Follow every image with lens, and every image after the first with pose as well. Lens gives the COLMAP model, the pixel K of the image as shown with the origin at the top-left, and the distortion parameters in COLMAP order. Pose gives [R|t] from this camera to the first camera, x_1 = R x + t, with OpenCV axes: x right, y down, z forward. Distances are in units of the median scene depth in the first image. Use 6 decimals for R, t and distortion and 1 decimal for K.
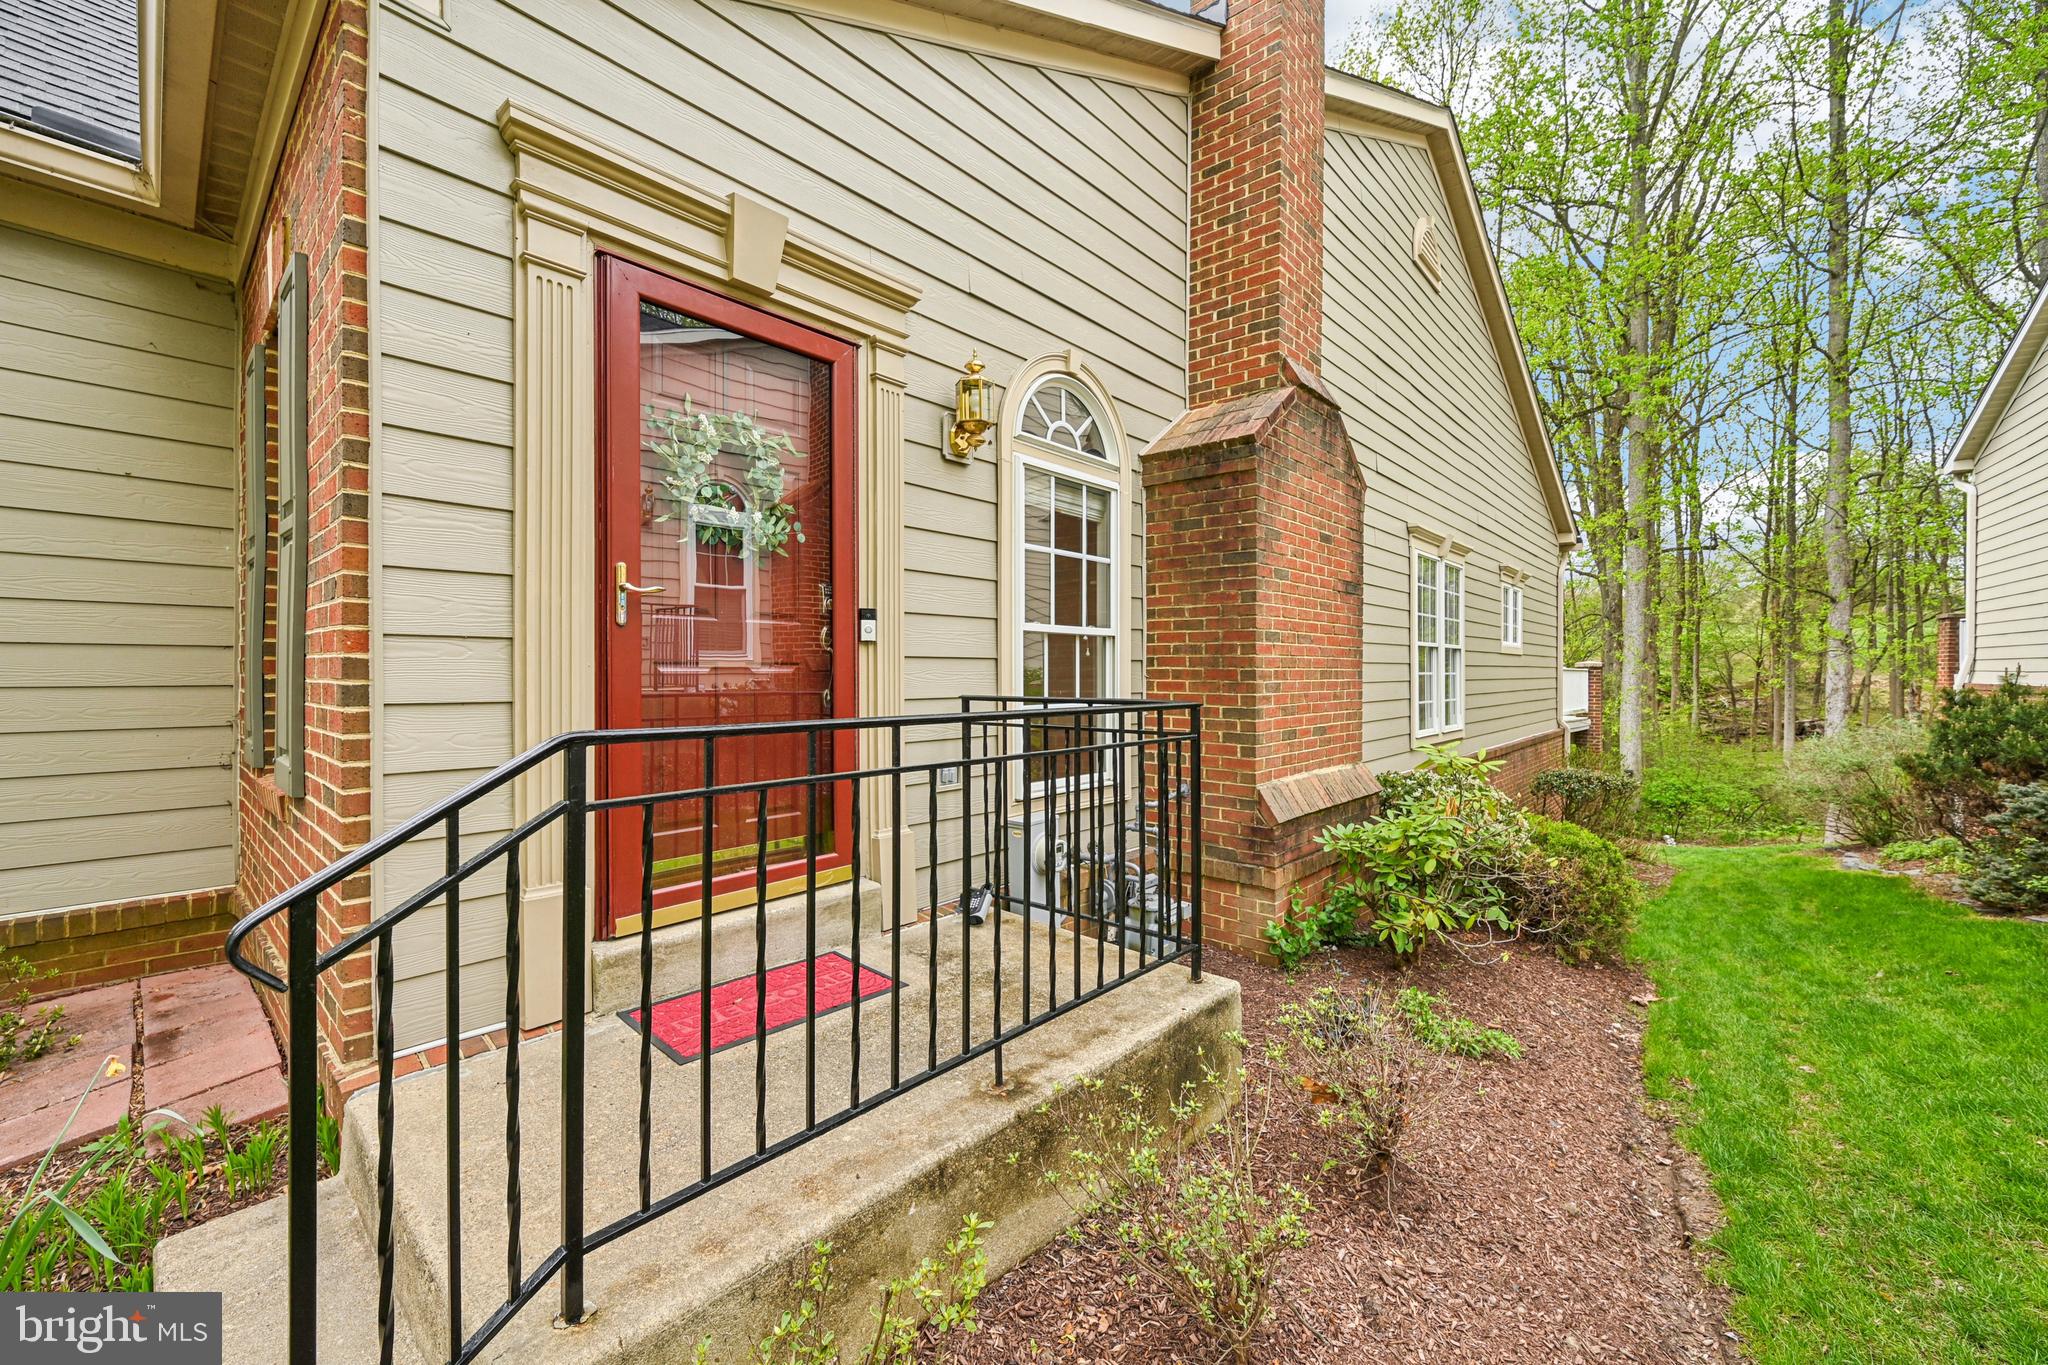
lens RADIAL K [[827.6, 0, 1032.4], [0, 827.6, 667.6], [0, 0, 1]] dist [0.001312, 0.000173]
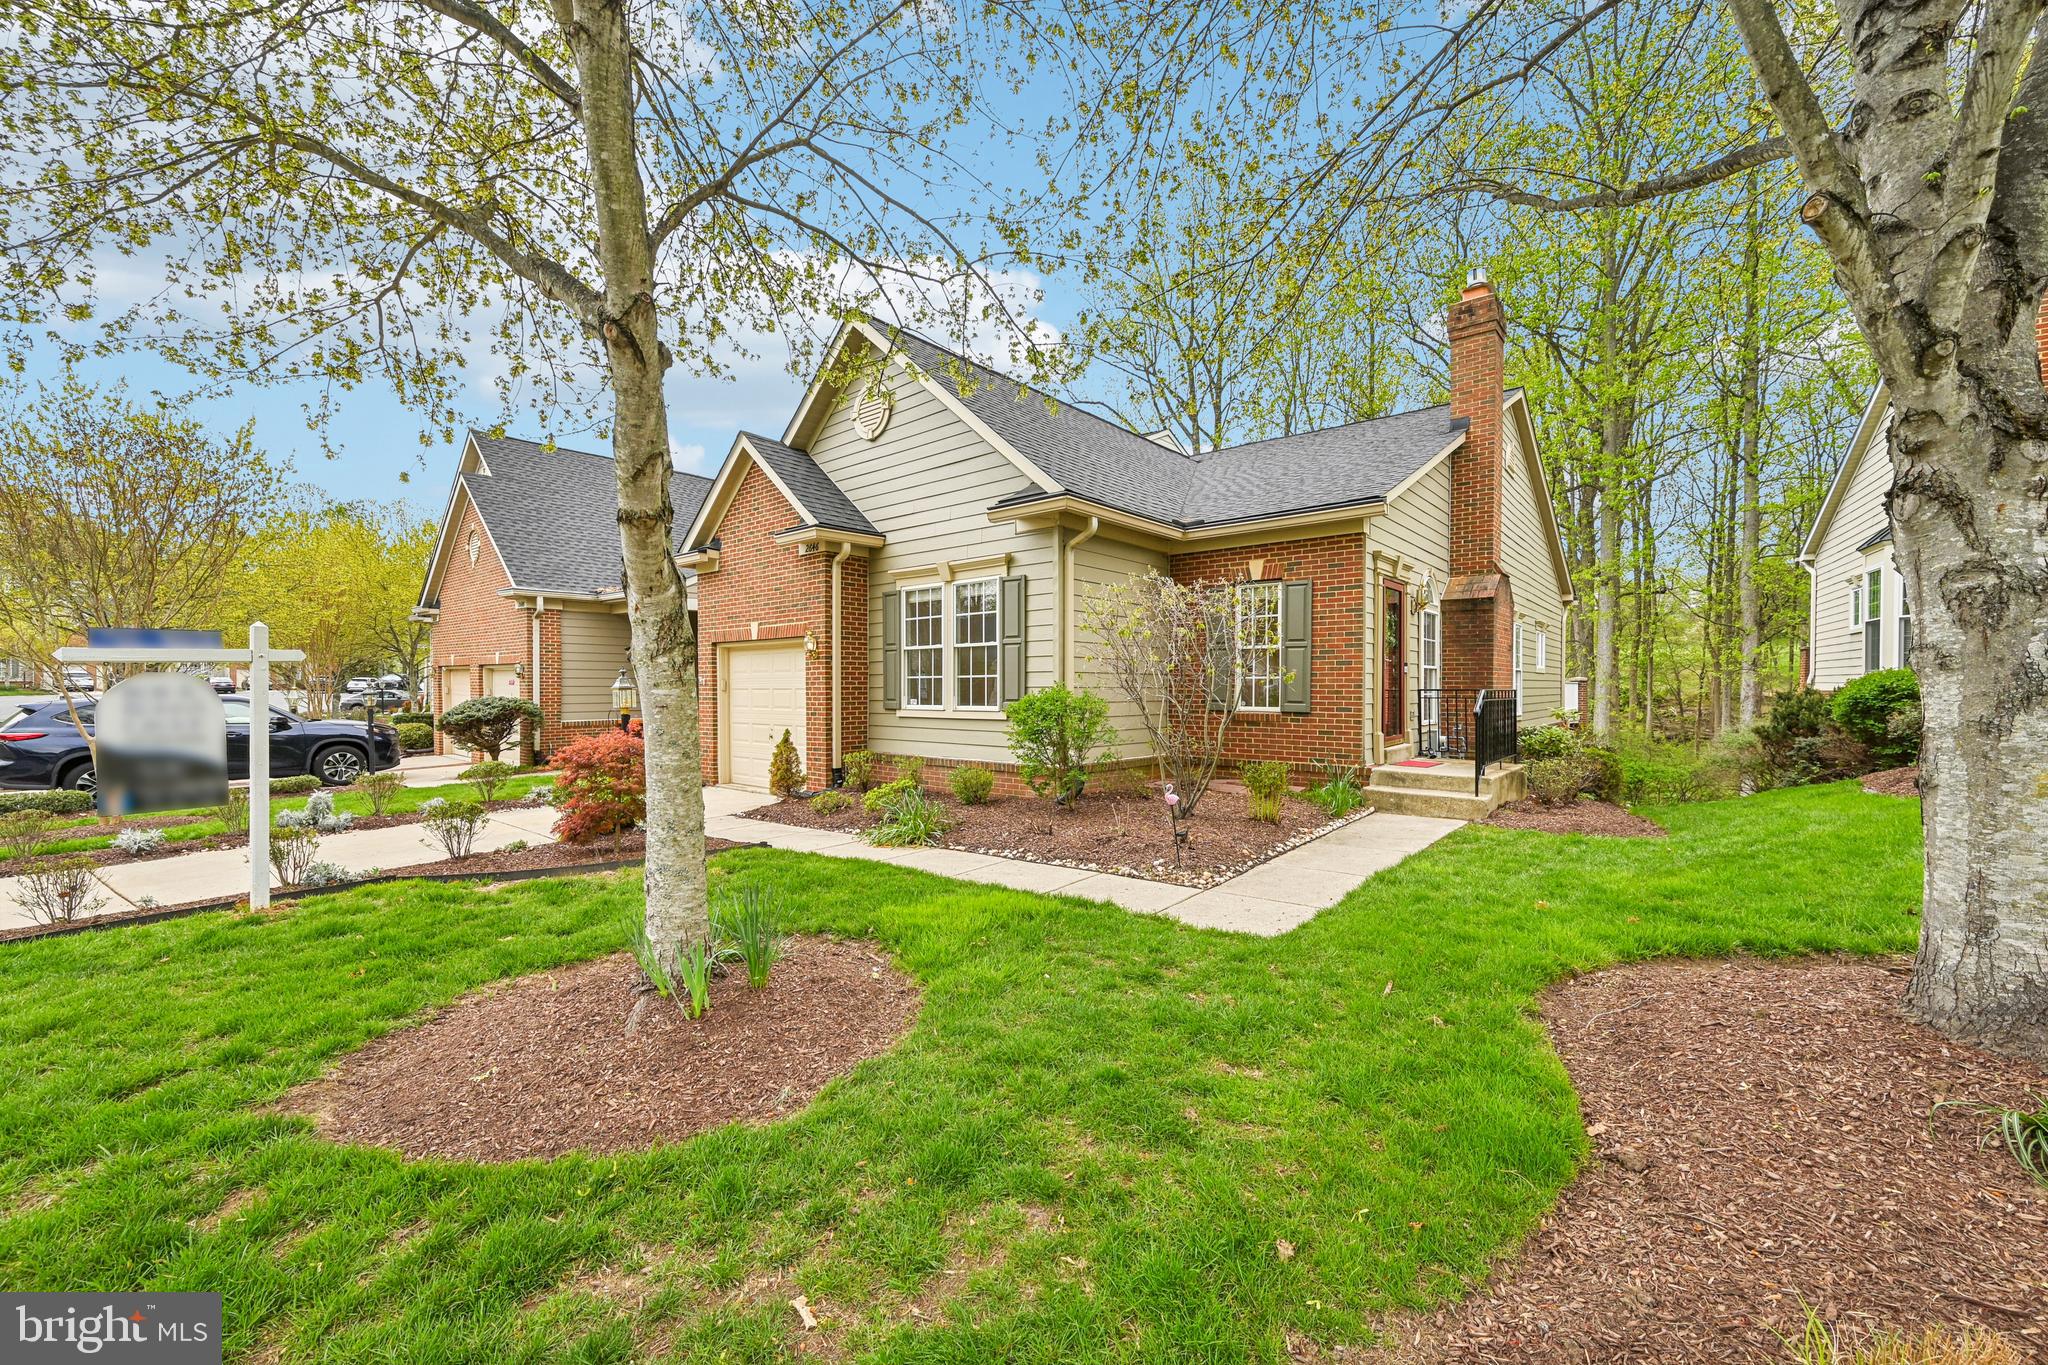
lens RADIAL K [[802.9, 0, 1032.0], [0, 802.9, 692.0], [0, 0, 1]] dist [-0.001238, -0.000214]
pose [[0.999781, -0.002034, 0.020842, -1.103793], [0.001808, 0.999939, 0.010869, 0.005298], [-0.020863, -0.010829, 0.999724, -1.377383]]
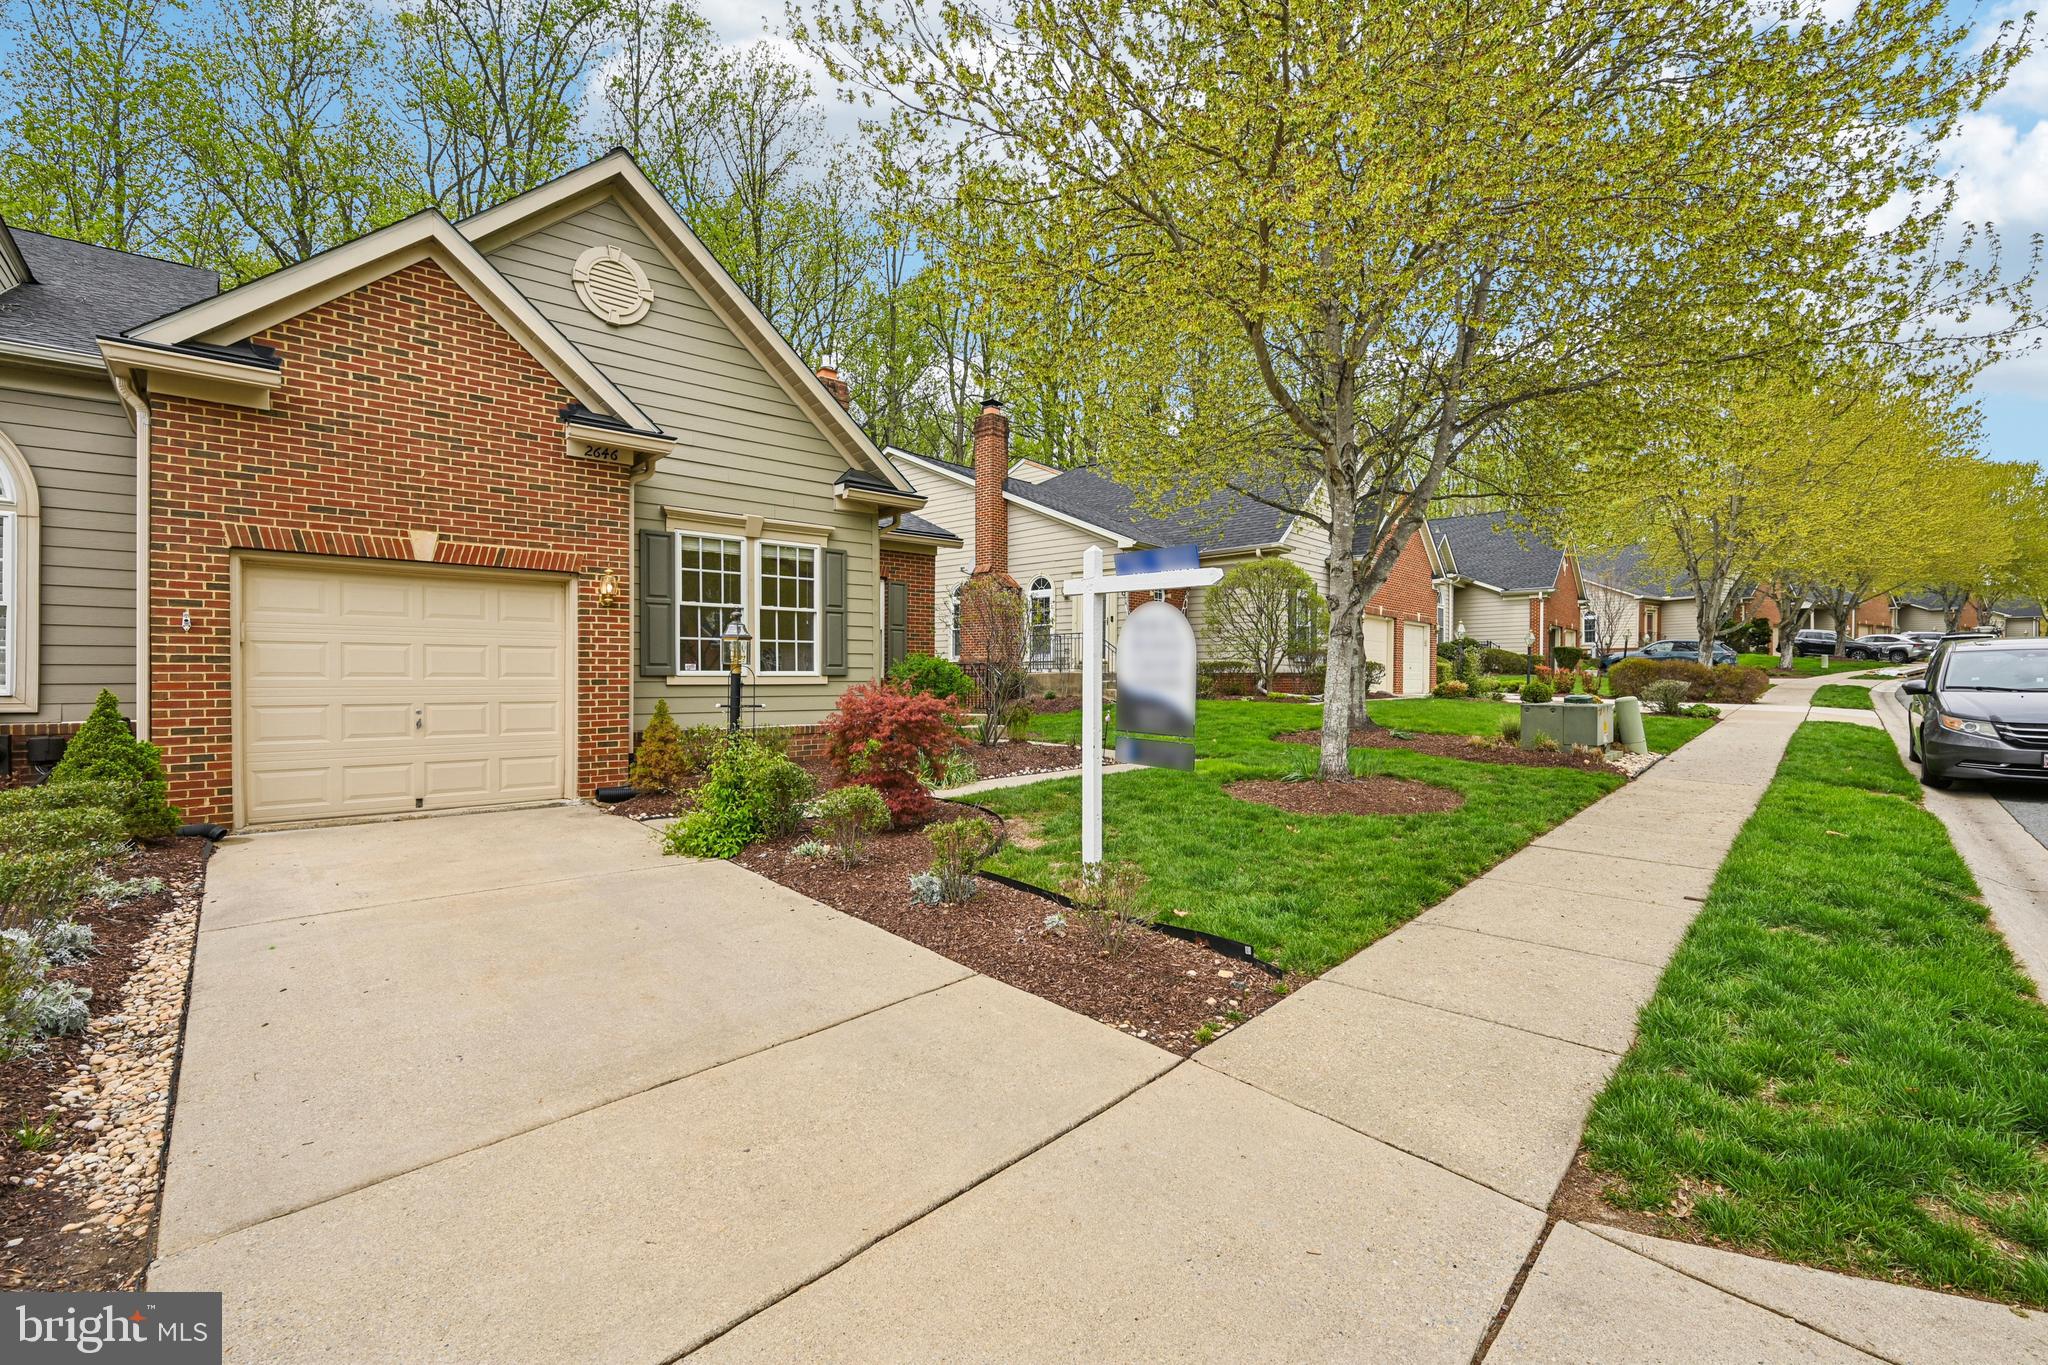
lens RADIAL K [[907.8, 0, 1024.0], [0, 907.8, 682.5], [0, 0, 1]] dist [0.021956, -0.001612]
pose [[0.129933, -0.004993, 0.991510, -3.260266], [-0.005932, 0.999966, 0.005813, 0.070872], [-0.991505, -0.006637, 0.129899, -0.285353]]
